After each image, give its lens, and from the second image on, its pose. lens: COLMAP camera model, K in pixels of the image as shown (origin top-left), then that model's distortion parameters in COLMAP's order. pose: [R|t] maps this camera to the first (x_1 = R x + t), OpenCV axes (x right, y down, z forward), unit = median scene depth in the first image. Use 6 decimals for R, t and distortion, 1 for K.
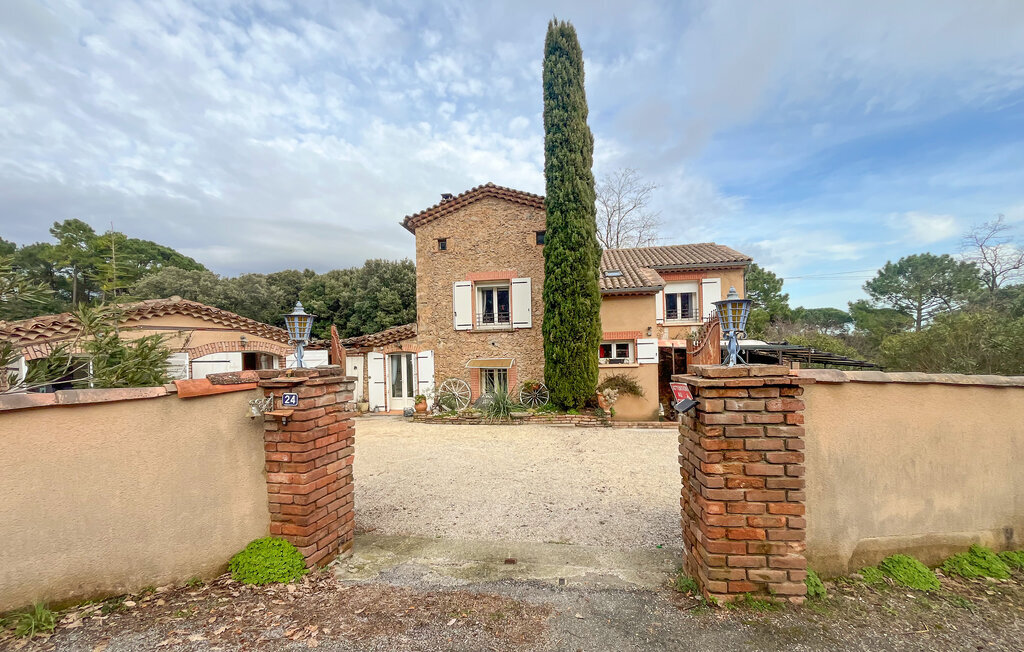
lens RADIAL K [[417.1, 0, 505.5], [0, 417.1, 344.2], [0, 0, 1]] dist [-0.003185, -0.000103]
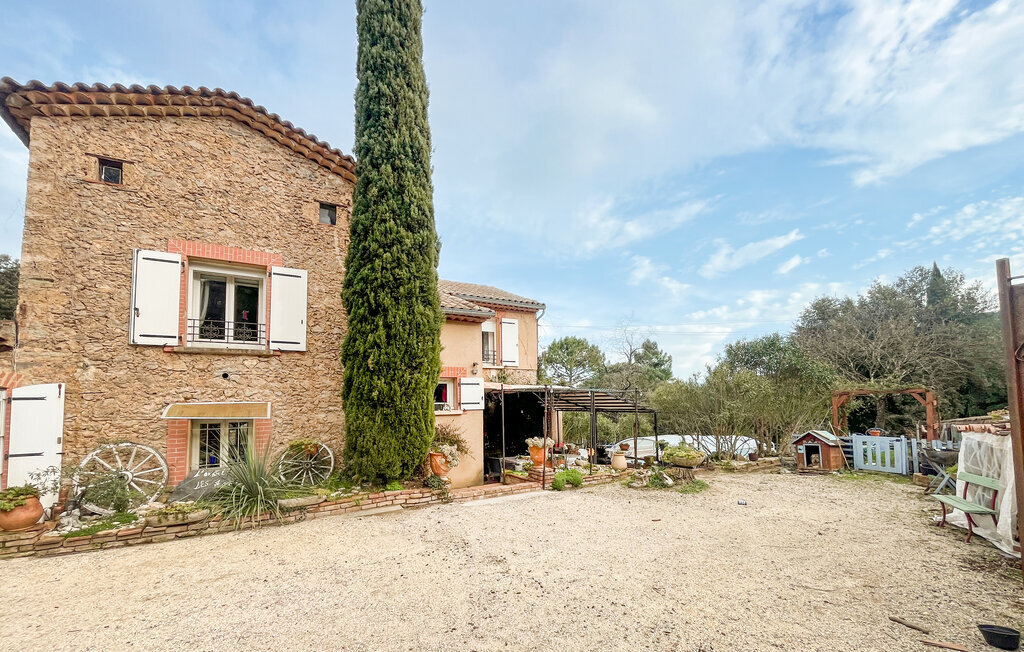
lens RADIAL K [[420.5, 0, 514.6], [0, 420.5, 371.1], [0, 0, 1]] dist [-0.002990, -0.000119]
pose [[0.756693, 0.059853, 0.651025, -0.100573], [-0.008934, 0.996654, -0.081245, 0.034197], [-0.653709, 0.055661, 0.754696, 0.332253]]
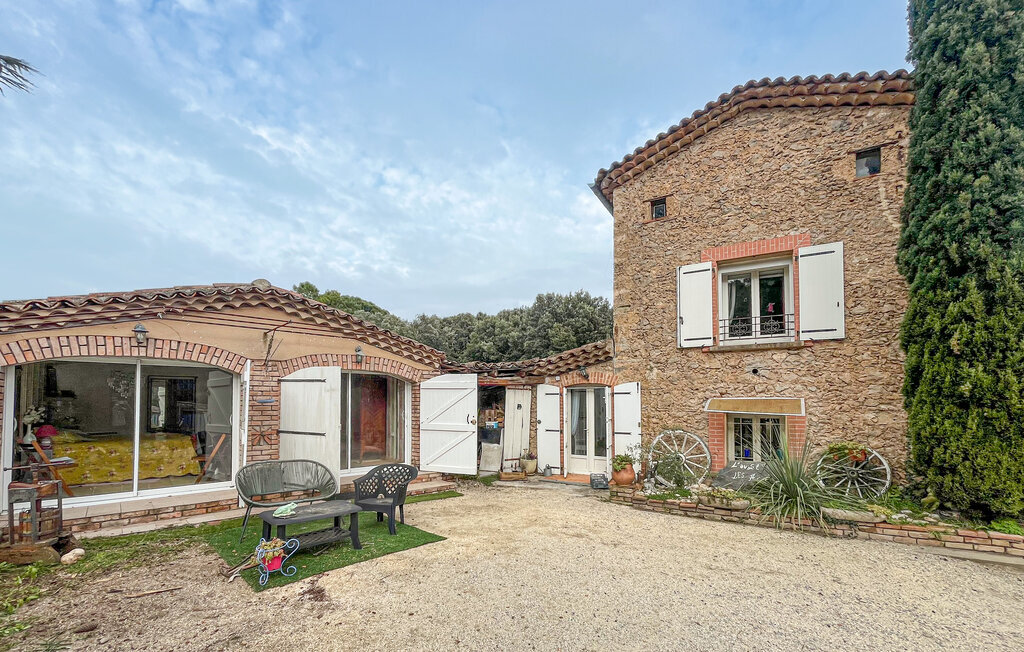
lens RADIAL K [[436.0, 0, 509.1], [0, 436.0, 386.9], [0, 0, 1]] dist [0.000143, -0.000518]
pose [[0.927576, 0.018091, -0.373196, -0.114305], [-0.025647, 0.999554, -0.015292, 0.036523], [0.372753, 0.023756, 0.927626, 0.343861]]
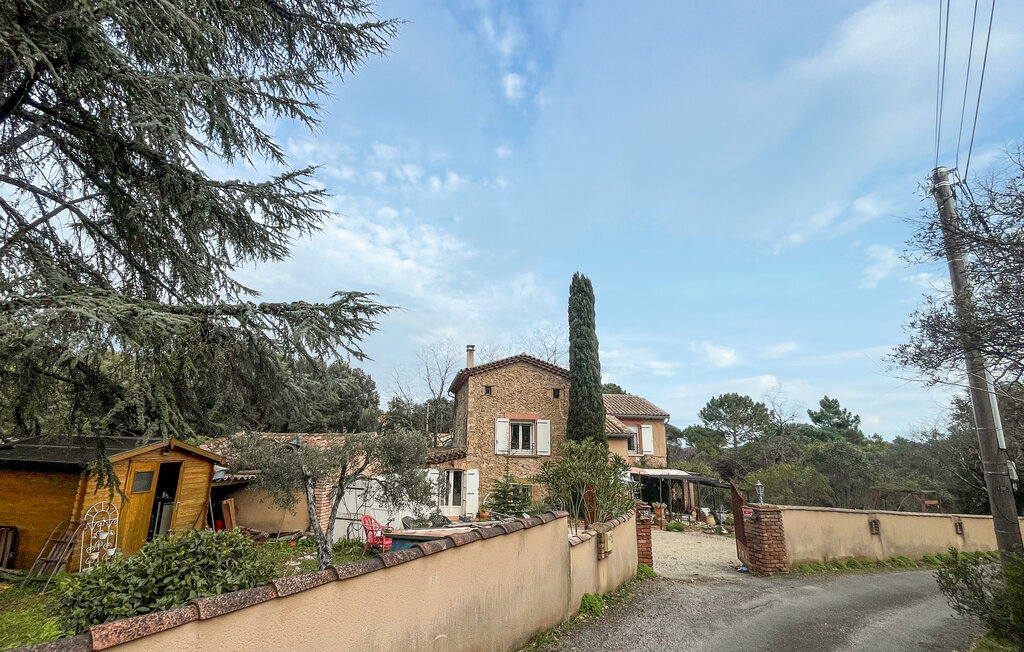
lens RADIAL K [[436.0, 0, 494.7], [0, 436.0, 326.8], [0, 0, 1]] dist [0.000143, -0.000518]
pose [[0.949905, 0.128402, 0.284946, -0.591543], [-0.052791, 0.964528, -0.258647, -0.067094], [-0.308049, 0.230647, 0.922989, -0.428590]]
